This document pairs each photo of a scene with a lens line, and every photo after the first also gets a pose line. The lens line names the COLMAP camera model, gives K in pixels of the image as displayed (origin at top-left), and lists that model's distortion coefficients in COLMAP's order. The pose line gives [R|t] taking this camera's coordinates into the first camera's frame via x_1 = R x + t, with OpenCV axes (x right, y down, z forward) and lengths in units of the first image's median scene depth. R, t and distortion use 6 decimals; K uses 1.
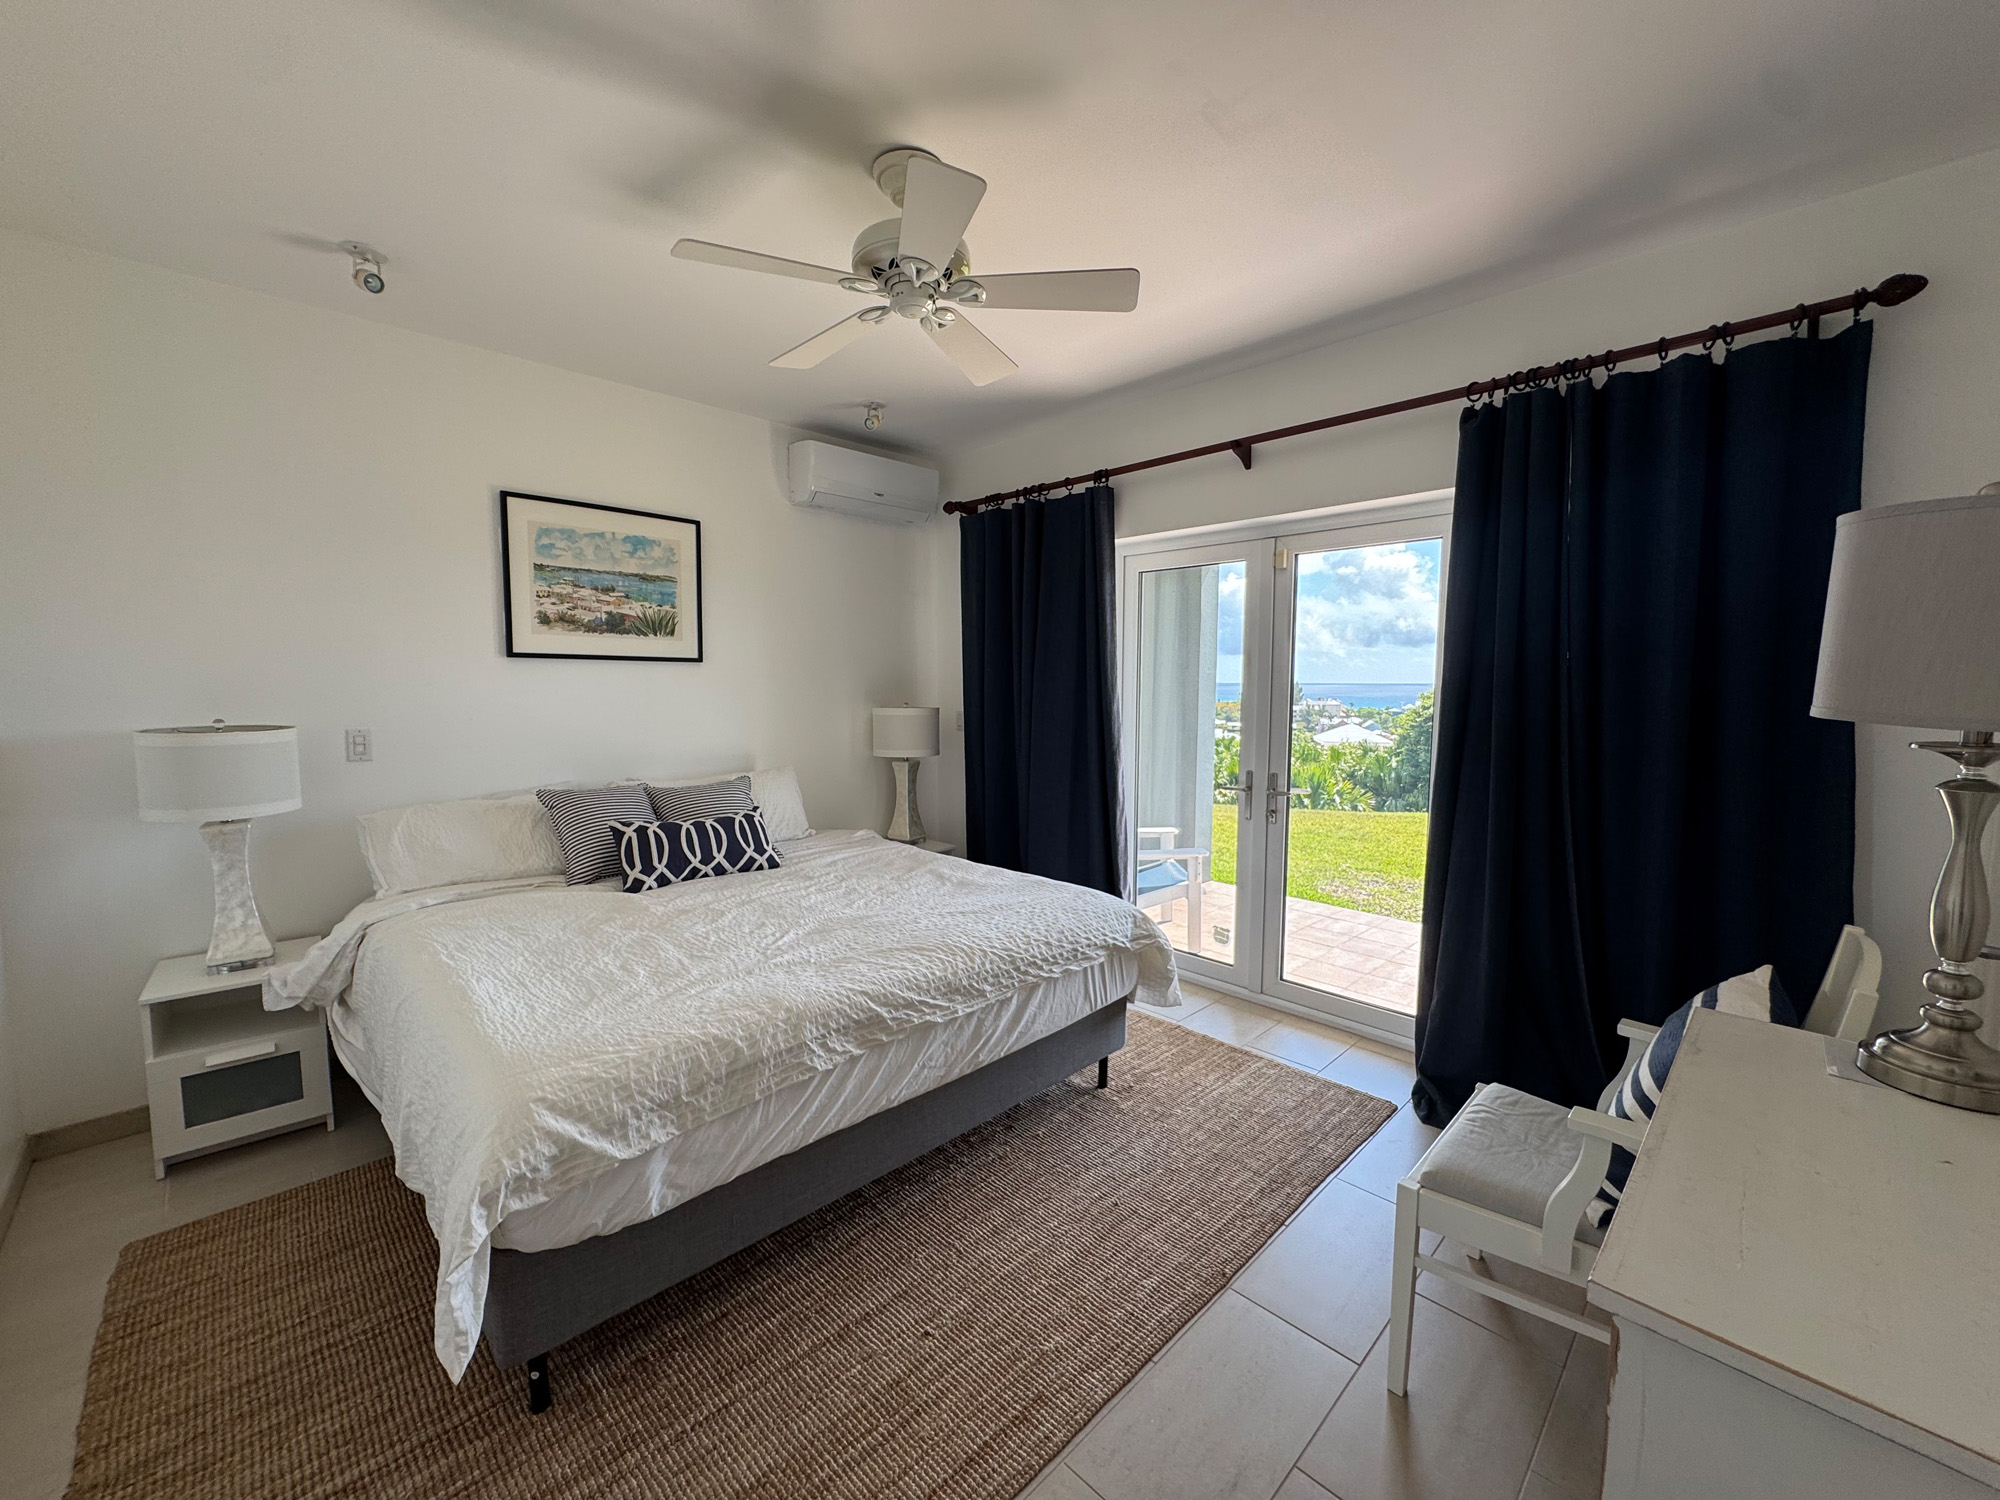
lens RADIAL K [[796.0, 0, 1000.7], [0, 796.0, 742.1], [0, 0, 1]] dist [-0.005734, 0.001455]
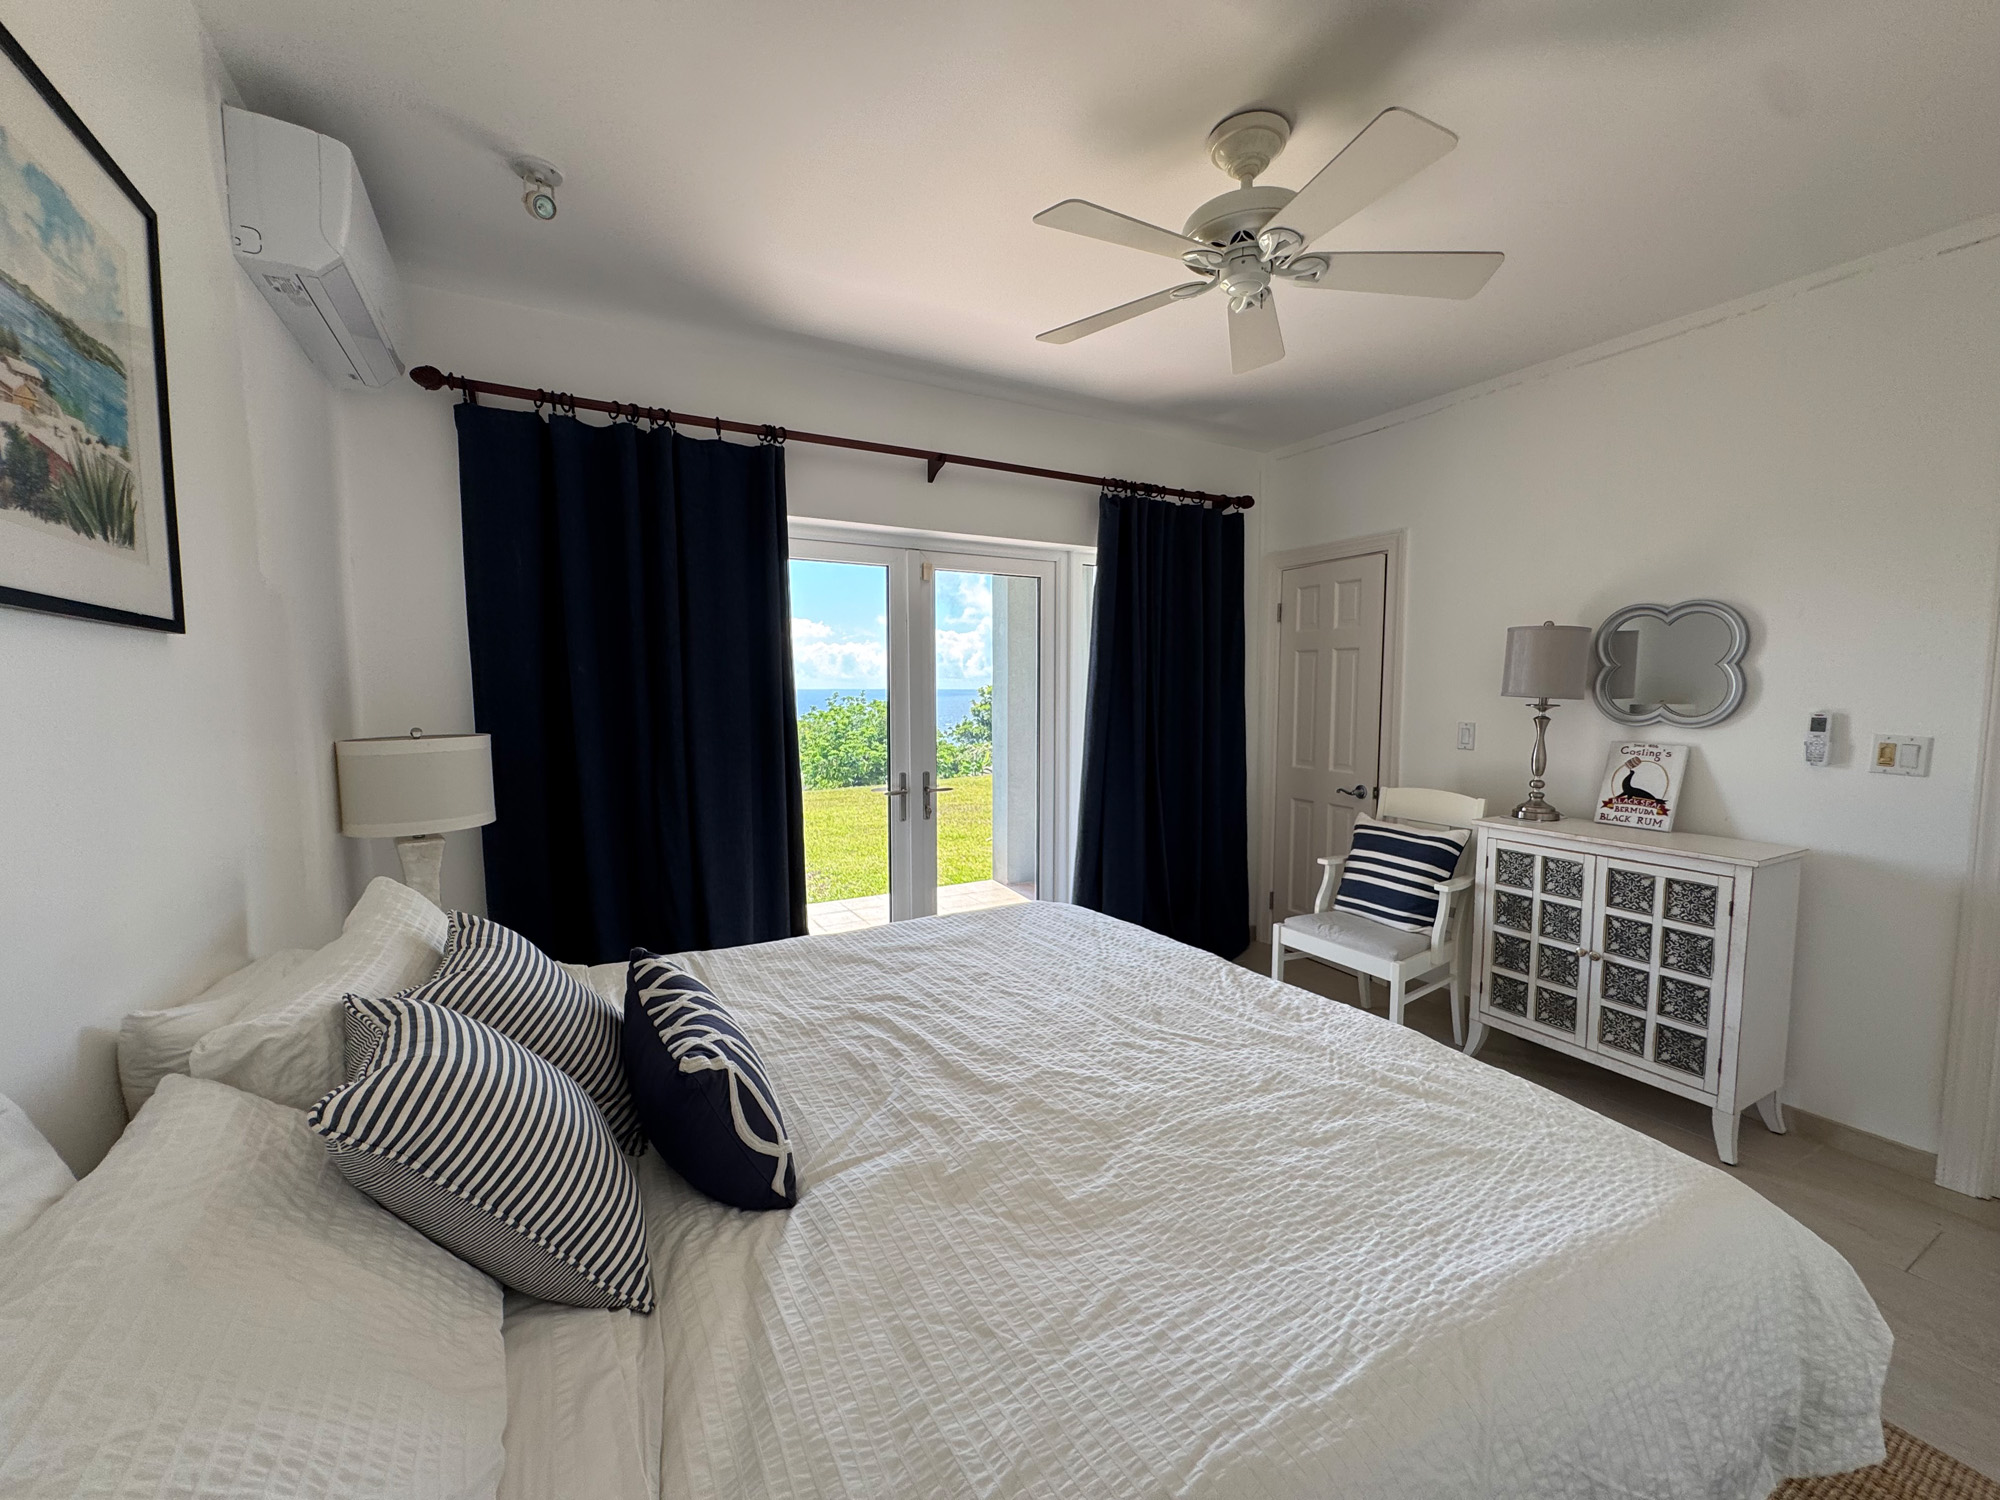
lens RADIAL K [[796.0, 0, 992.7], [0, 796.0, 746.9], [0, 0, 1]] dist [-0.005734, 0.001455]
pose [[0.275728, -0.075453, 0.958270, -0.706977], [0.075951, 0.995508, 0.056532, -0.051675], [-0.958230, 0.057194, 0.280221, 0.662860]]
